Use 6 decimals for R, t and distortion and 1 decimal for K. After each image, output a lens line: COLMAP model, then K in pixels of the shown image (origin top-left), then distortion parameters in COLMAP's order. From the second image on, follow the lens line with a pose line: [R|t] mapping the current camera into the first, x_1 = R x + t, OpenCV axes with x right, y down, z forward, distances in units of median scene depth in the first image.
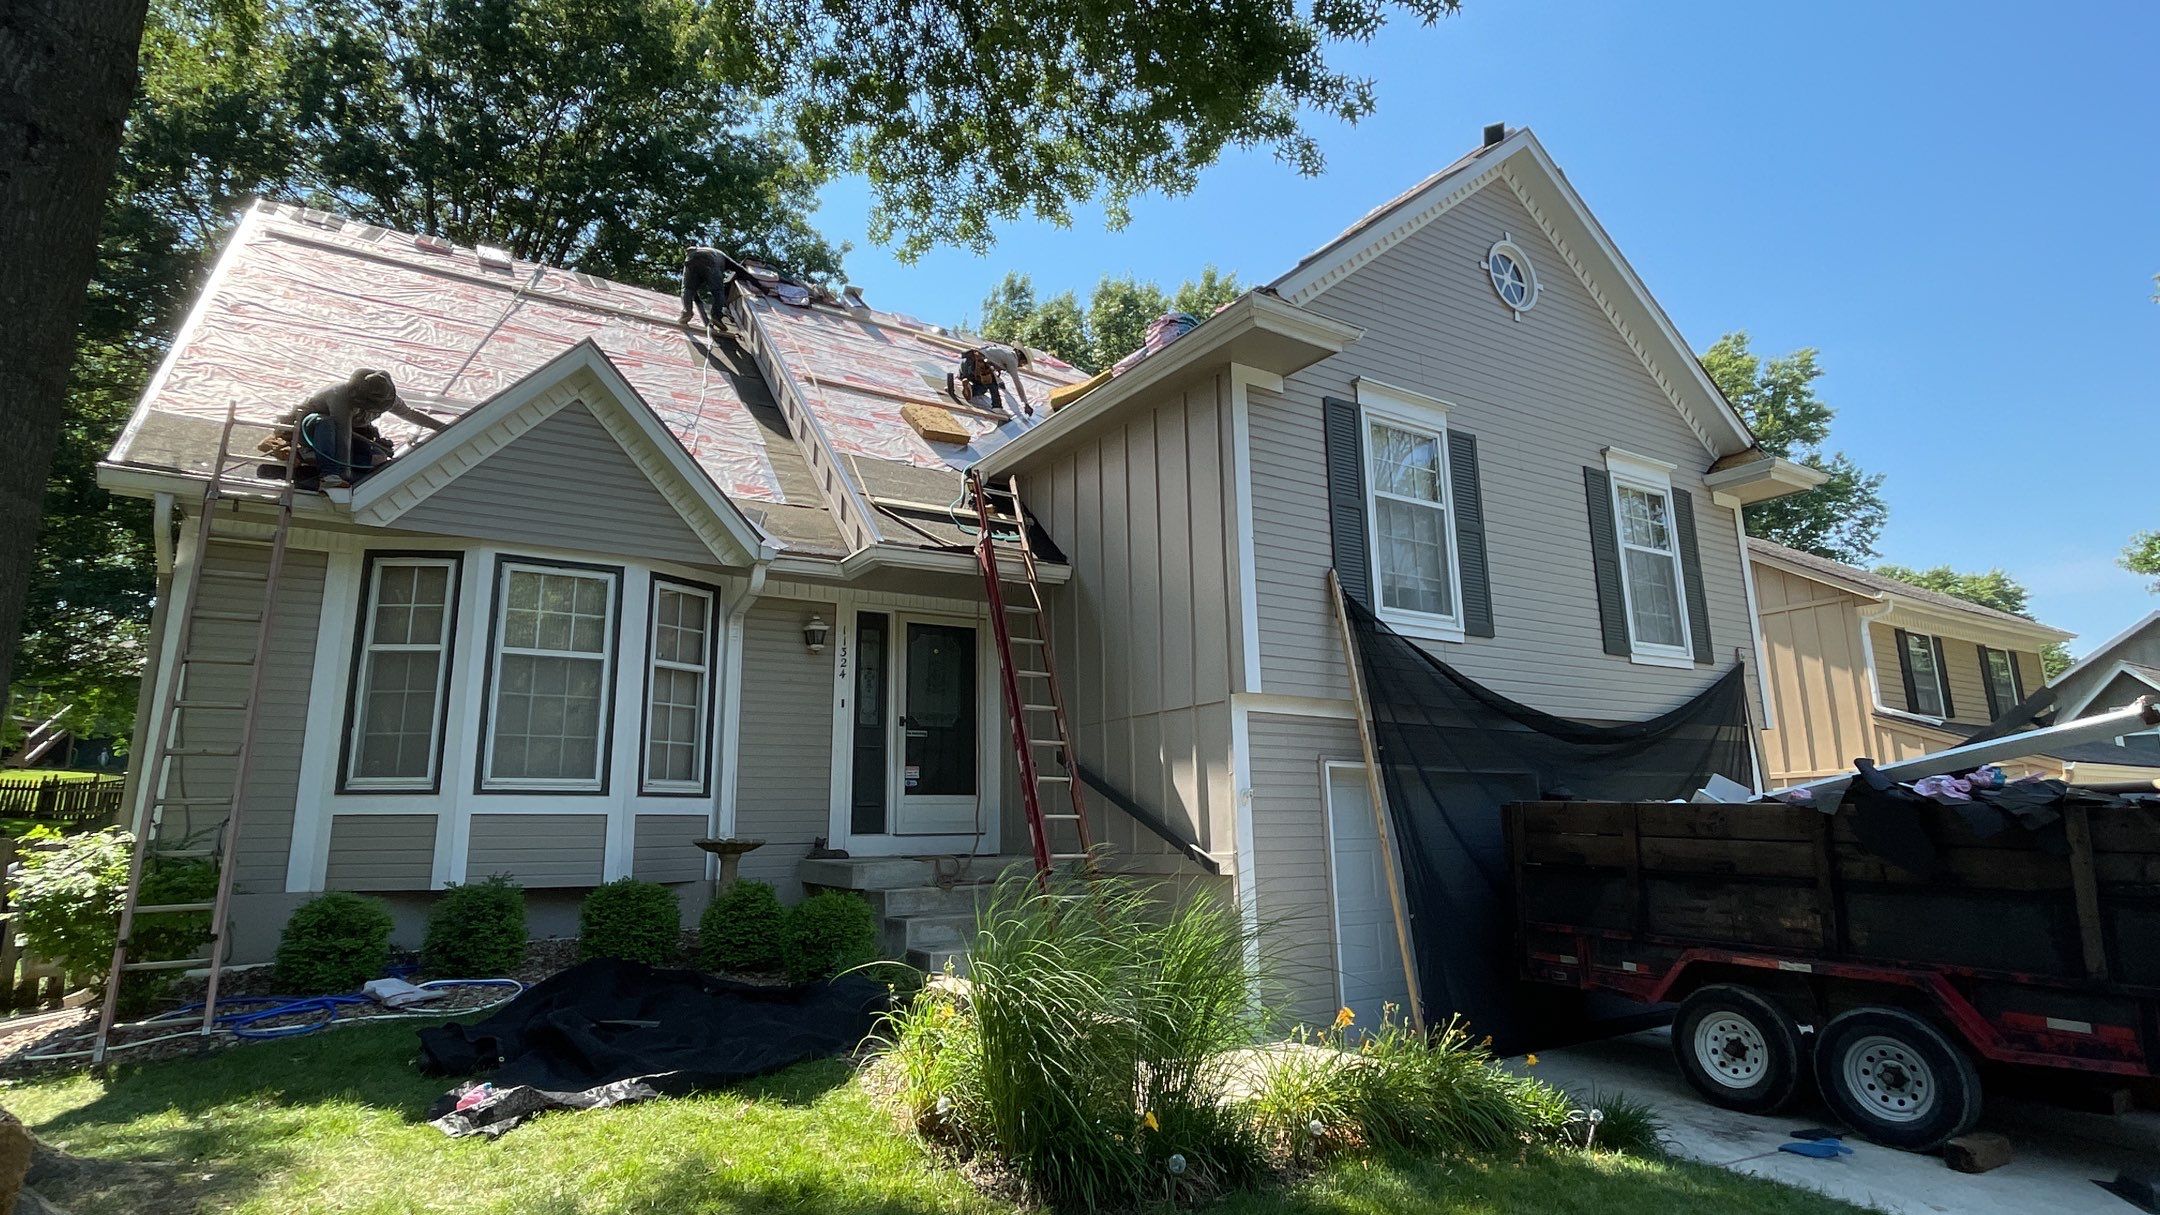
lens RADIAL K [[1073.3, 0, 1075.2], [0, 1073.3, 592.8], [0, 0, 1]] dist [-0.016673, -0.000047]
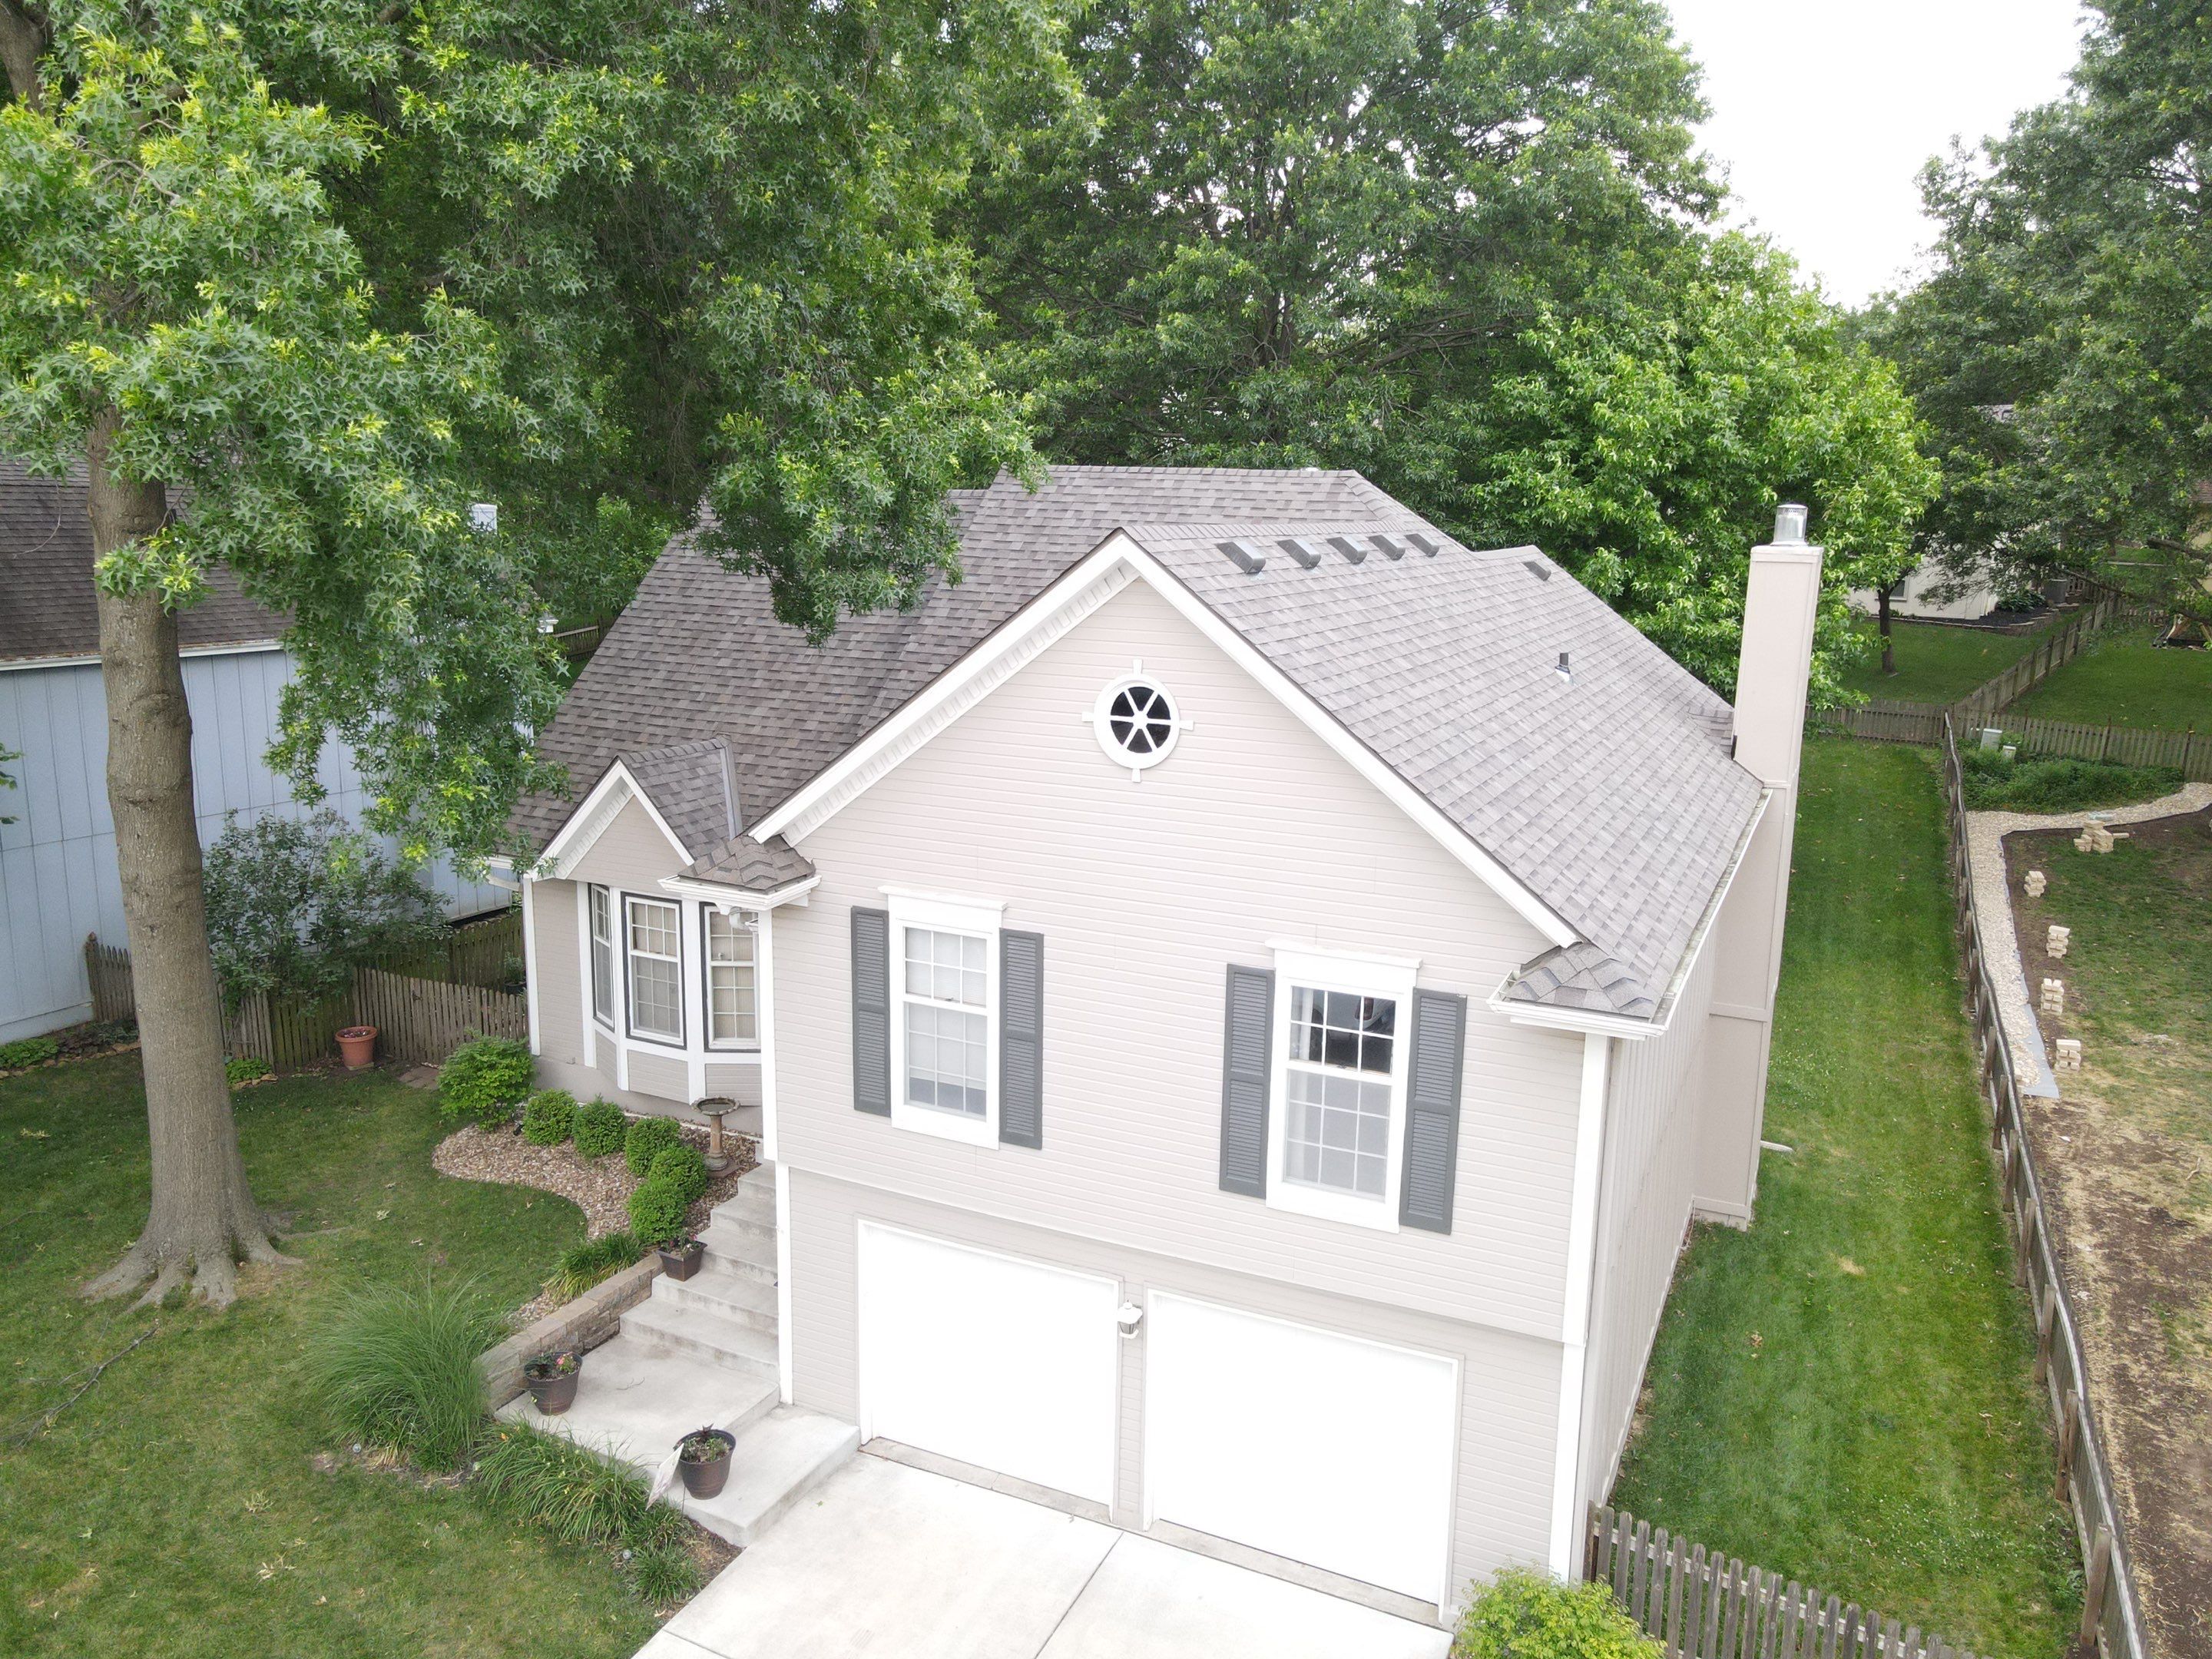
lens RADIAL K [[1604.6, 0, 1100.6], [0, 1604.6, 831.7], [0, 0, 1]] dist [-0.008999, -0.010117]
pose [[0.534772, 0.192476, -0.822783, 1.517253], [0.153831, 0.935265, 0.318773, -0.659220], [0.830876, -0.297041, 0.470545, 0.443136]]
